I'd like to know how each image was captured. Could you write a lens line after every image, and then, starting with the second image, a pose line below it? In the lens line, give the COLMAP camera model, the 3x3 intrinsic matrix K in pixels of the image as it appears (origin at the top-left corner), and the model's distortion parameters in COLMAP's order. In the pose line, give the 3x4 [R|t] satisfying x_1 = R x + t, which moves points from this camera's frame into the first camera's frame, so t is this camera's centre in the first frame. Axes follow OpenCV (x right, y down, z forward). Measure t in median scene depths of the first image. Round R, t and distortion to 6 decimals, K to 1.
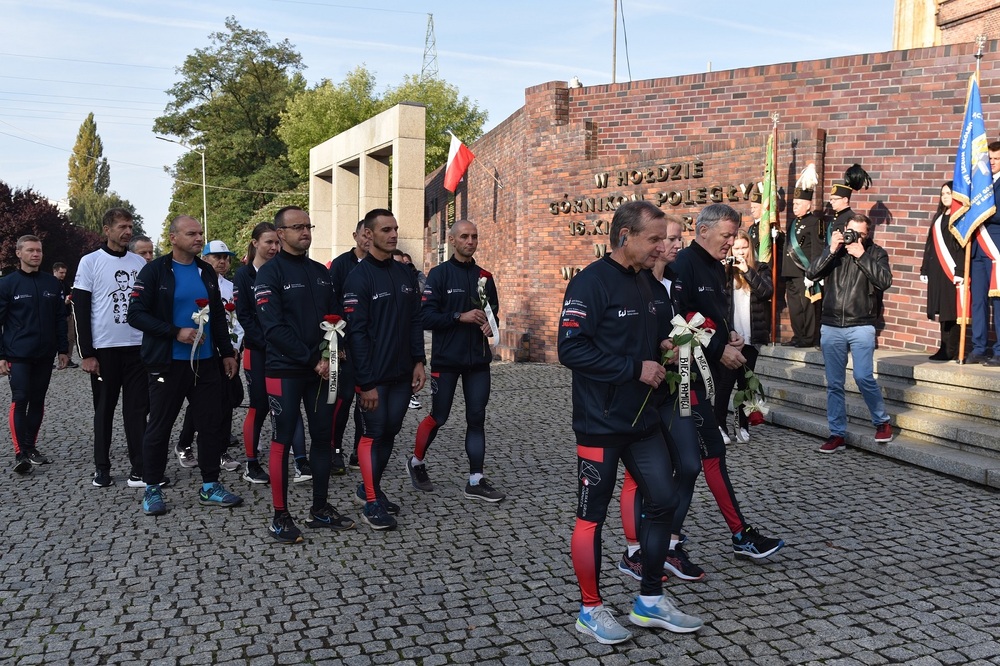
lens RADIAL K [[951.4, 0, 500.0], [0, 951.4, 333.0], [0, 0, 1]] dist [-0.009438, -0.012001]
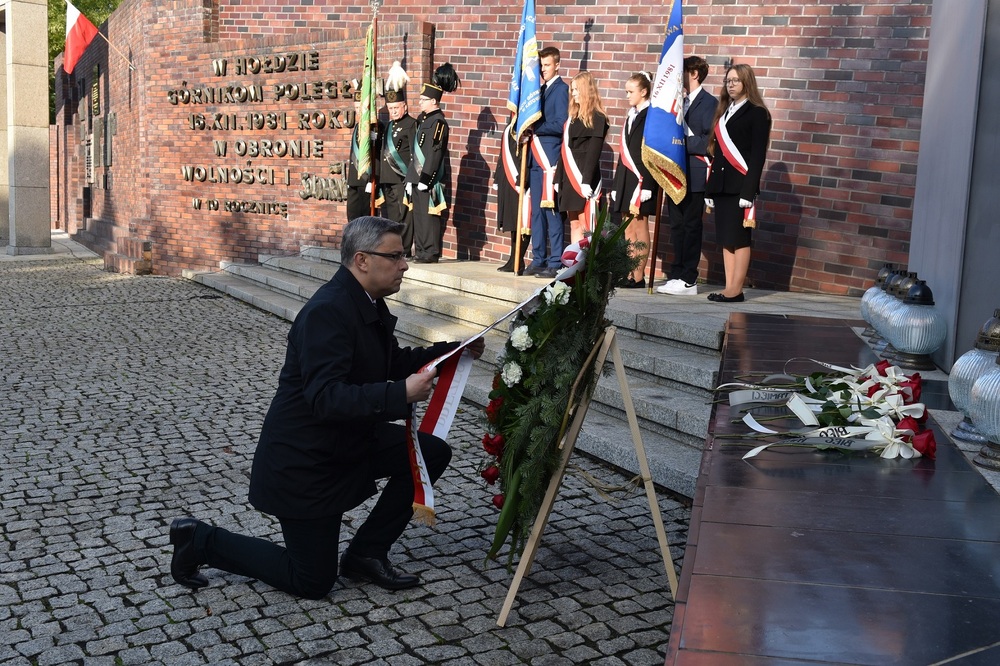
lens RADIAL K [[1097.3, 0, 500.0], [0, 1097.3, 333.0], [0, 0, 1]] dist [0.013301, 0.006526]
pose [[0.973115, -0.006454, 0.230231, 0.138211], [-0.011615, 0.996960, 0.077042, 0.002923], [-0.230029, -0.077645, 0.970081, -0.068556]]
